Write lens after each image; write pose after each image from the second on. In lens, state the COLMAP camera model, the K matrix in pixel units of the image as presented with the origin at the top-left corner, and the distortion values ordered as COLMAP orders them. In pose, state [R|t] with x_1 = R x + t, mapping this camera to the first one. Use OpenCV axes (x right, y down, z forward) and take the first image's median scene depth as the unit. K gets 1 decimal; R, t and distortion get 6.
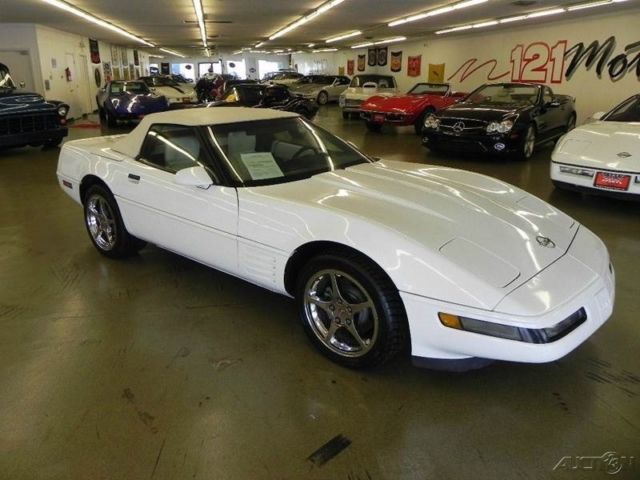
lens RADIAL K [[491.9, 0, 320.0], [0, 491.9, 240.0], [0, 0, 1]] dist [-0.008884, 0.006682]
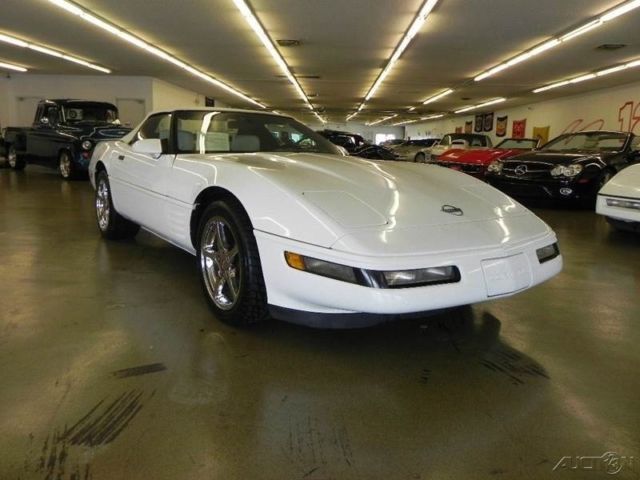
lens RADIAL K [[494.2, 0, 320.0], [0, 494.2, 240.0], [0, 0, 1]] dist [0.010699, 0.001837]
pose [[0.967990, 0.073364, -0.240028, 0.105051], [-0.107619, 0.985274, -0.132862, 0.048255], [0.226746, 0.154441, 0.961631, 0.018749]]
